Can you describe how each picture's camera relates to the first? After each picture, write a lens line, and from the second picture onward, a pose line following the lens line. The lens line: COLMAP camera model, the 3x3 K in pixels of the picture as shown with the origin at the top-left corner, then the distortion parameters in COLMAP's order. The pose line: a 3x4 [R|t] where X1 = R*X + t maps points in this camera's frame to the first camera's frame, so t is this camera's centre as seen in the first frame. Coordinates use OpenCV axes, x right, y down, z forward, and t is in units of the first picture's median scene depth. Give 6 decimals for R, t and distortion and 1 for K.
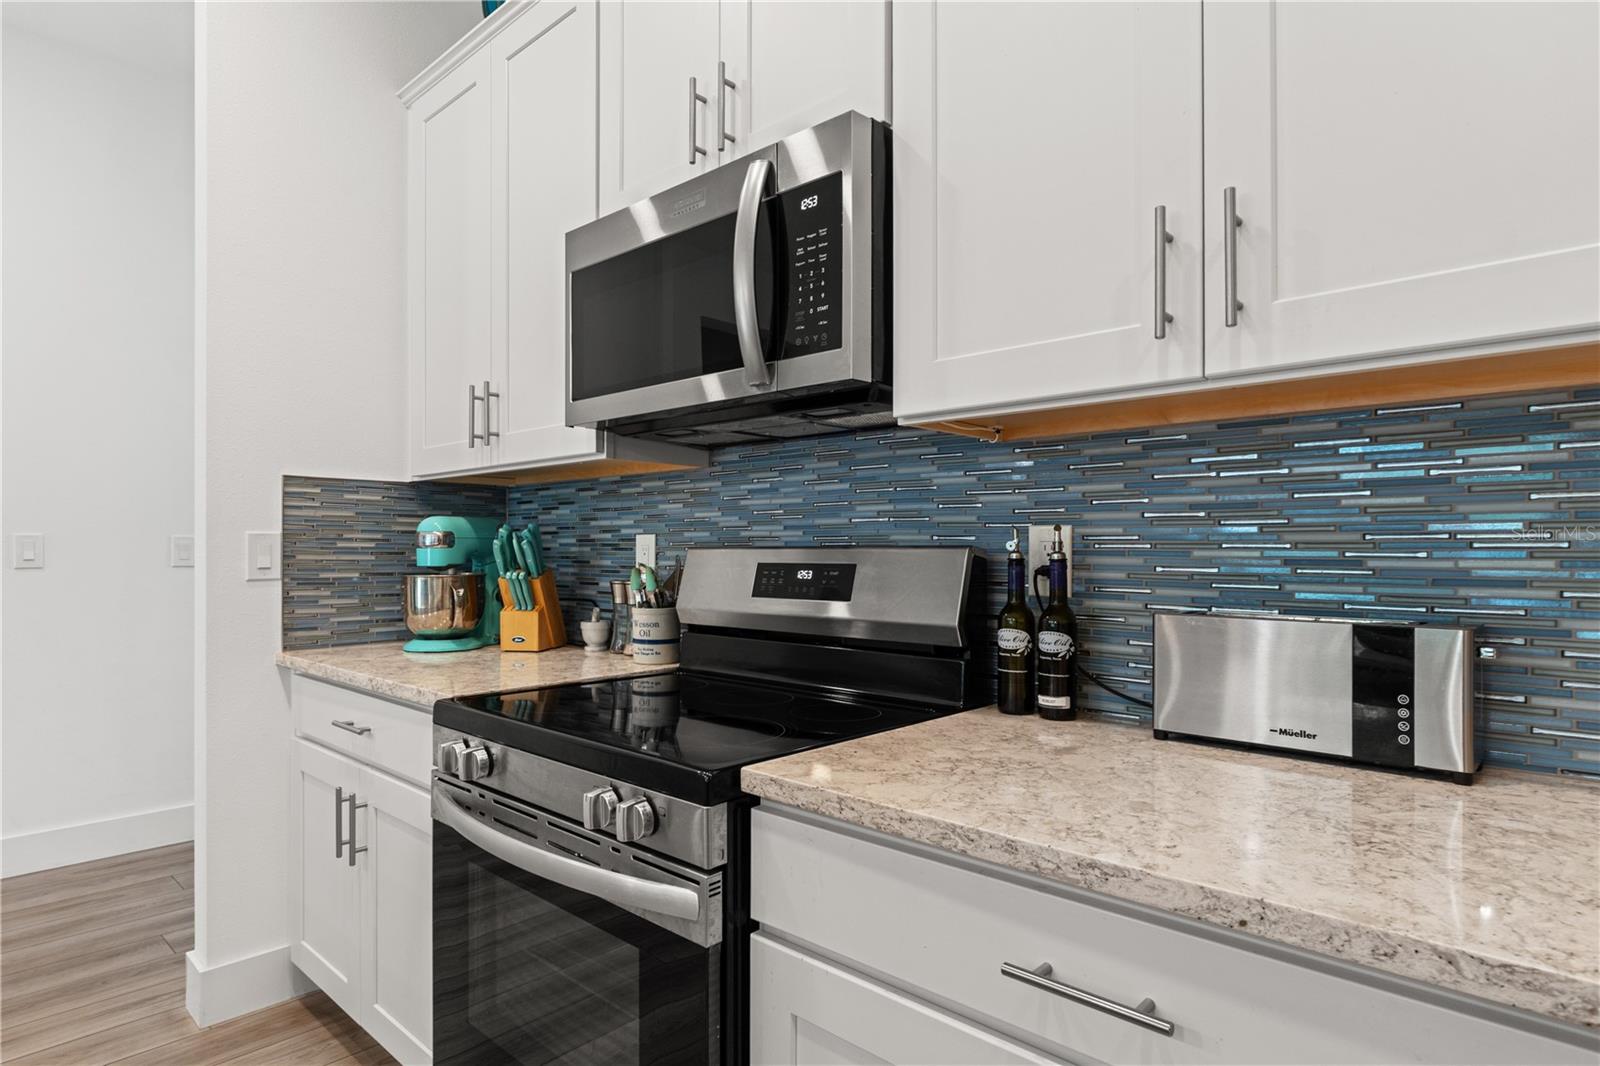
lens RADIAL K [[881.9, 0, 805.1], [0, 881.9, 546.7], [0, 0, 1]] dist [0.002681, -0.000054]
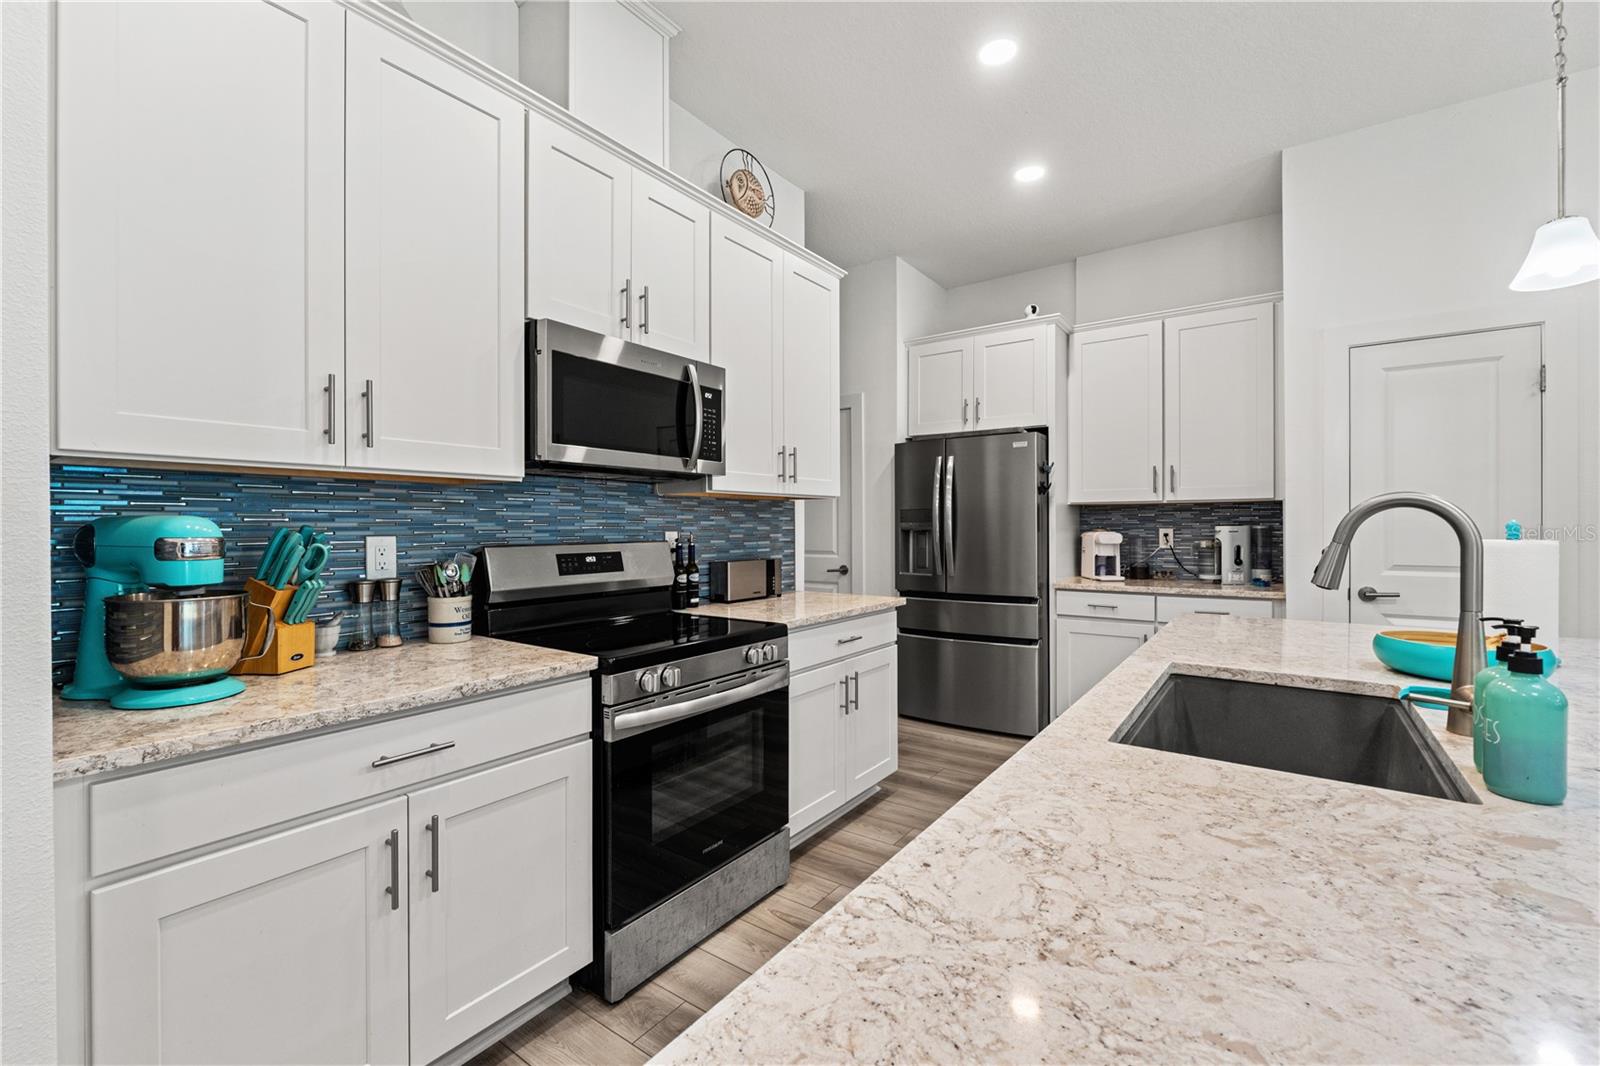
lens RADIAL K [[689.9, 0, 806.3], [0, 689.9, 528.5], [0, 0, 1]] dist [-0.003289, -0.000068]
pose [[-0.135872, -0.005234, 0.990713, -1.520641], [-0.000694, 0.999986, 0.005188, -0.039366], [-0.990726, 0.000017, -0.135874, 0.818681]]
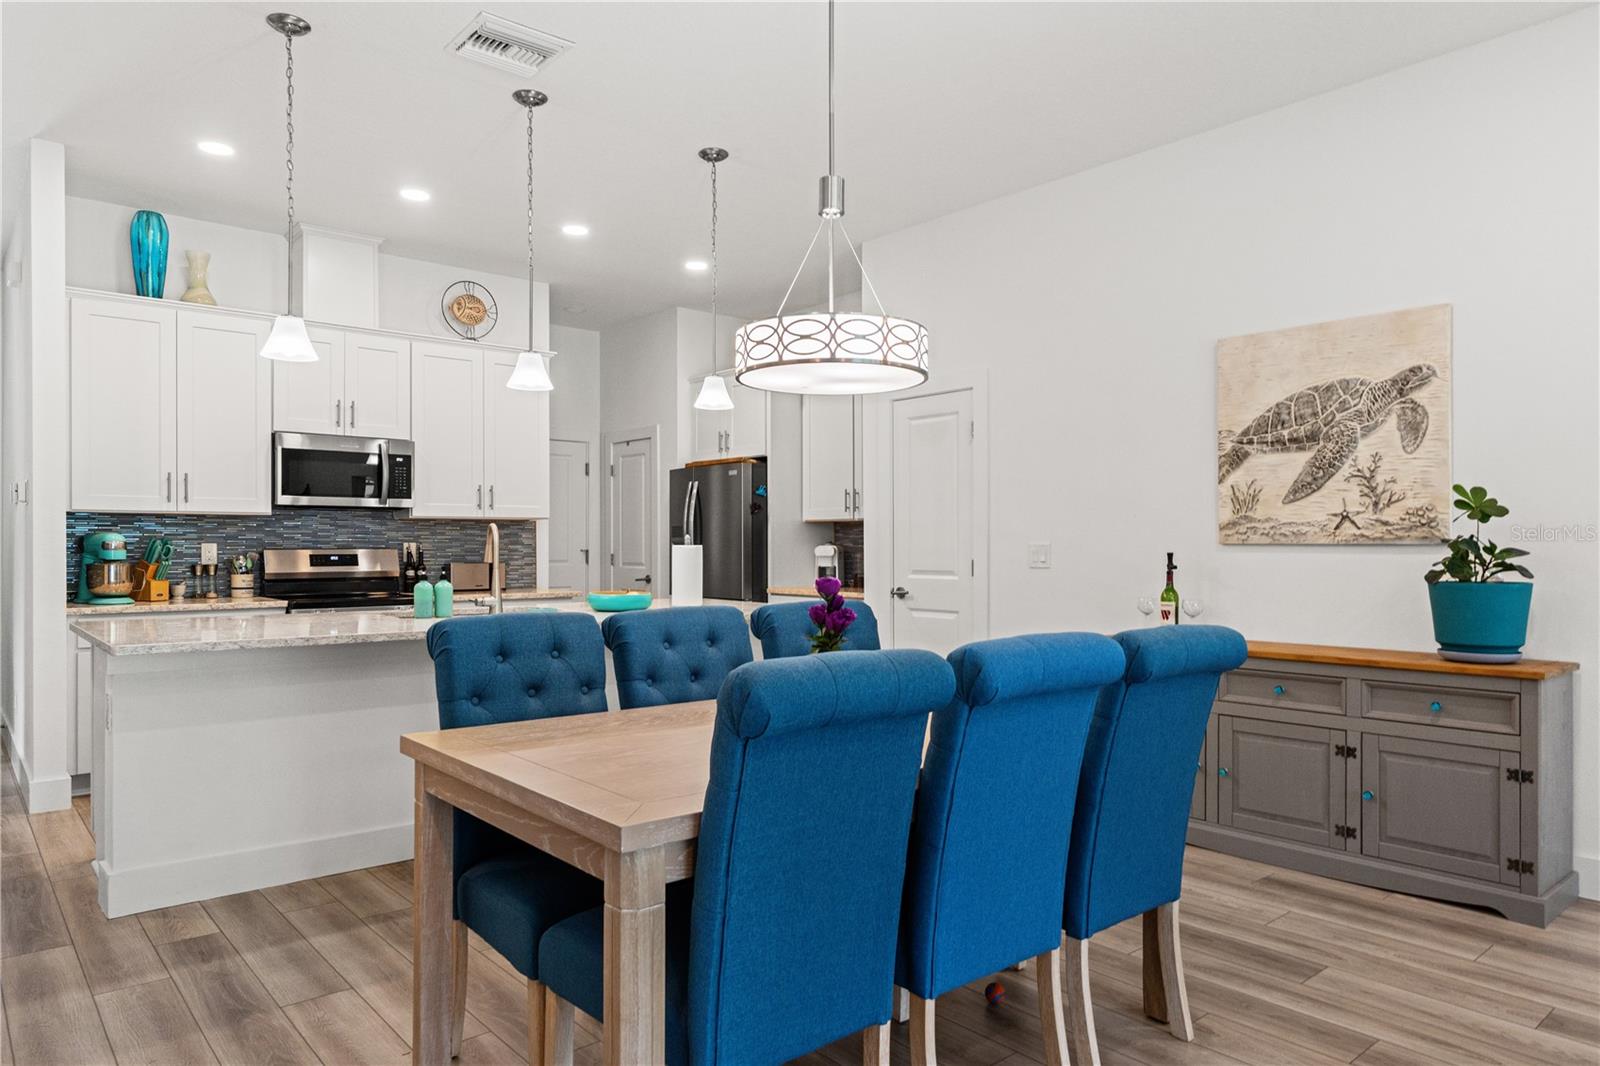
lens RADIAL K [[1077.6, 0, 798.4], [0, 1077.6, 541.6], [0, 0, 1]] dist [0.029298, -0.005568]
pose [[0.125351, 0.002819, 0.992108, -3.687884], [-0.002690, 0.999993, -0.002502, -0.020422], [-0.992109, -0.002355, 0.125358, -1.089250]]
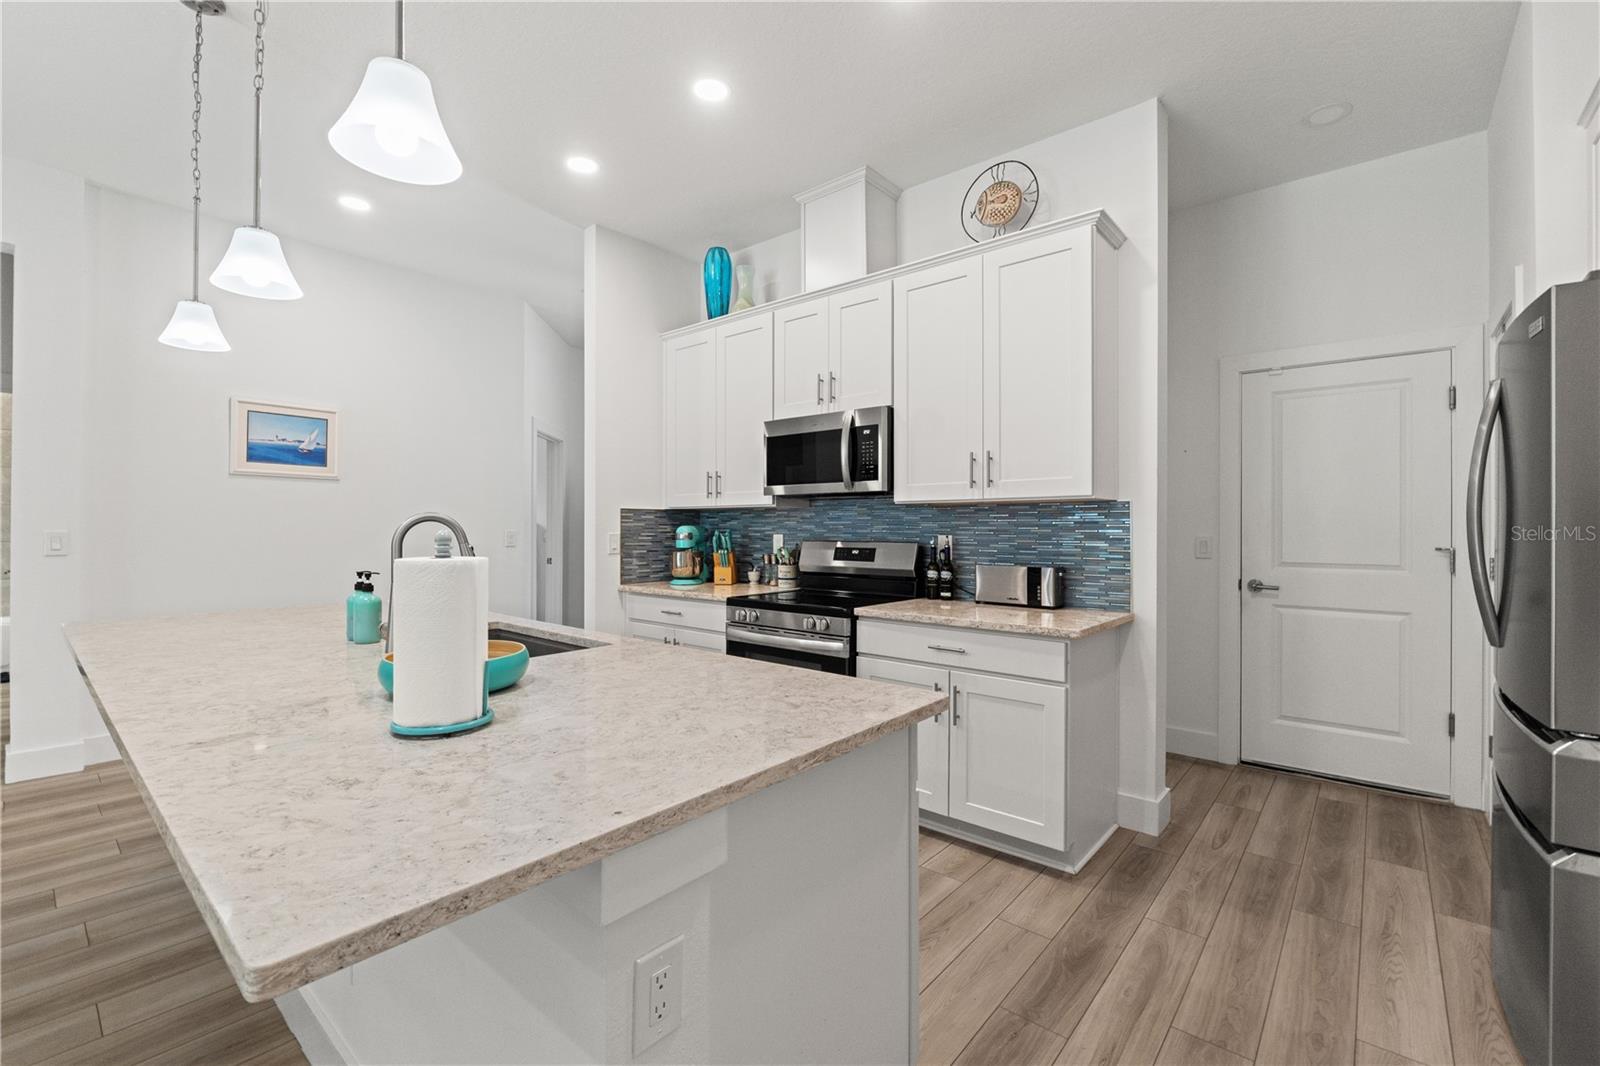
lens RADIAL K [[689.9, 0, 798.6], [0, 689.9, 527.6], [0, 0, 1]] dist [-0.003289, -0.000068]
pose [[0.999584, 0.001363, 0.028823, -0.248949], [-0.001402, 0.999998, 0.001324, -0.047449], [-0.028821, -0.001364, 0.999584, -1.155779]]
